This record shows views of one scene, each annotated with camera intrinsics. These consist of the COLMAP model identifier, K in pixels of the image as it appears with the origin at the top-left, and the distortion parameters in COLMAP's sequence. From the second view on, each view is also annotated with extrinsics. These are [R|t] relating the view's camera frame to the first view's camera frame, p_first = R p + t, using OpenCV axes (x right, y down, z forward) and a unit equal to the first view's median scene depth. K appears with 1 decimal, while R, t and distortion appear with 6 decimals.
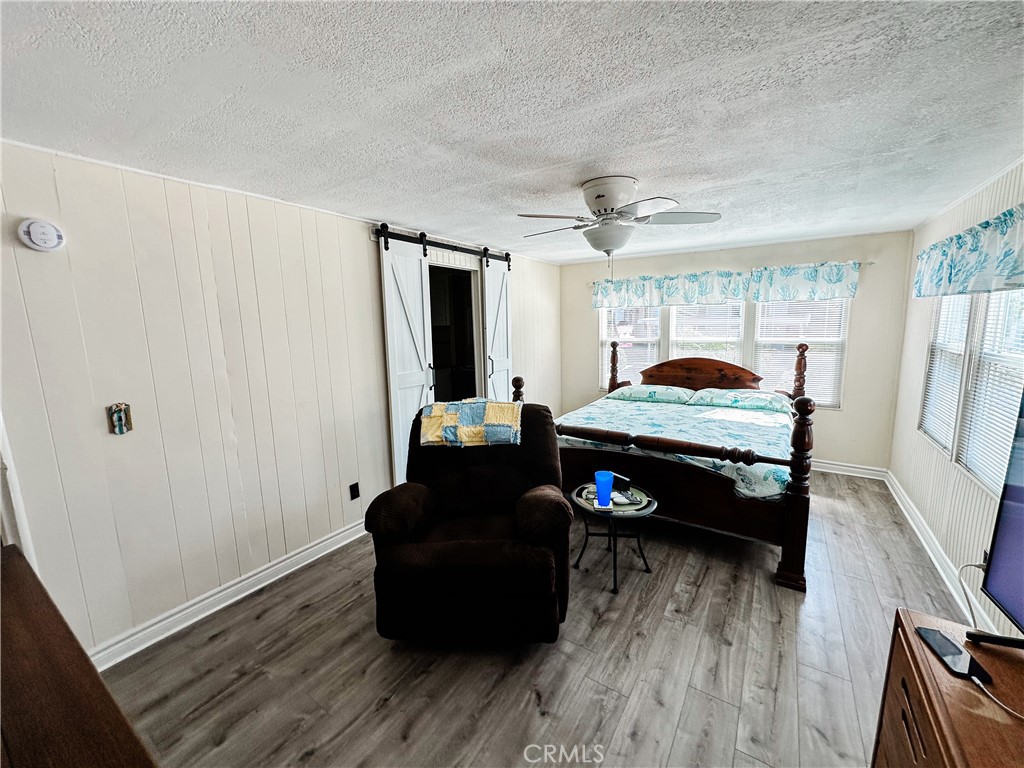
lens RADIAL K [[408.0, 0, 512.8], [0, 408.0, 383.9], [0, 0, 1]] dist [0.000983, 0.000158]
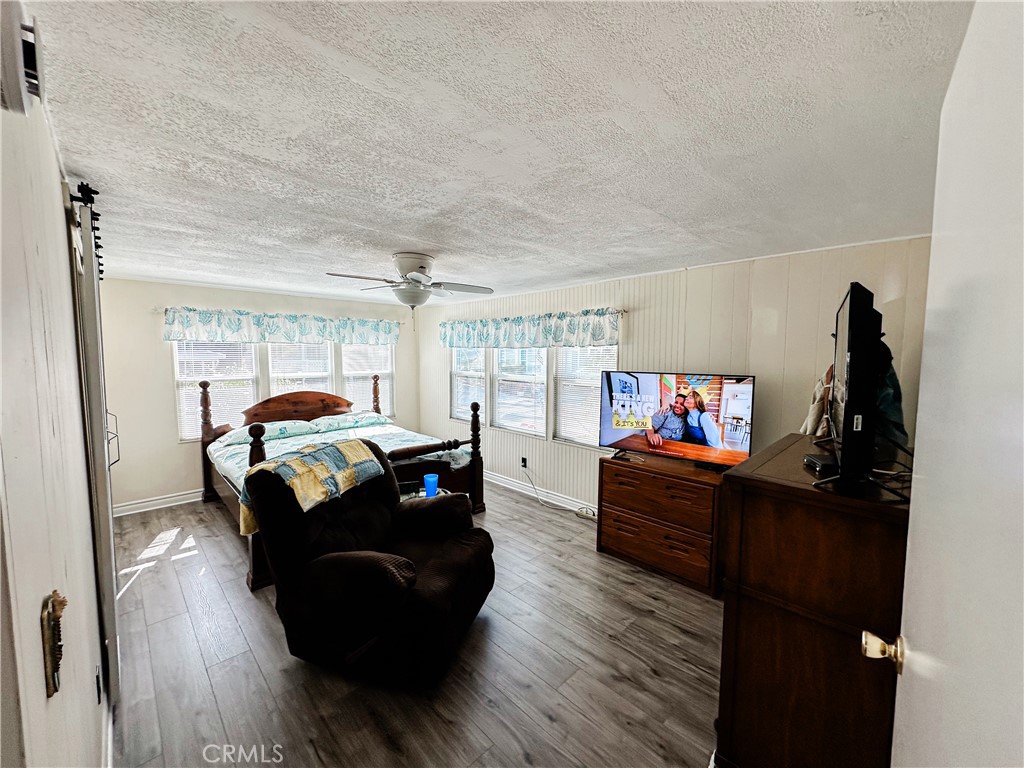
lens RADIAL K [[408.0, 0, 508.7], [0, 408.0, 385.0], [0, 0, 1]] dist [0.000983, 0.000158]
pose [[0.213649, -0.055433, 0.975336, -0.567443], [0.139359, 0.989907, 0.025735, -0.037599], [-0.966919, 0.130424, 0.219218, 0.258283]]
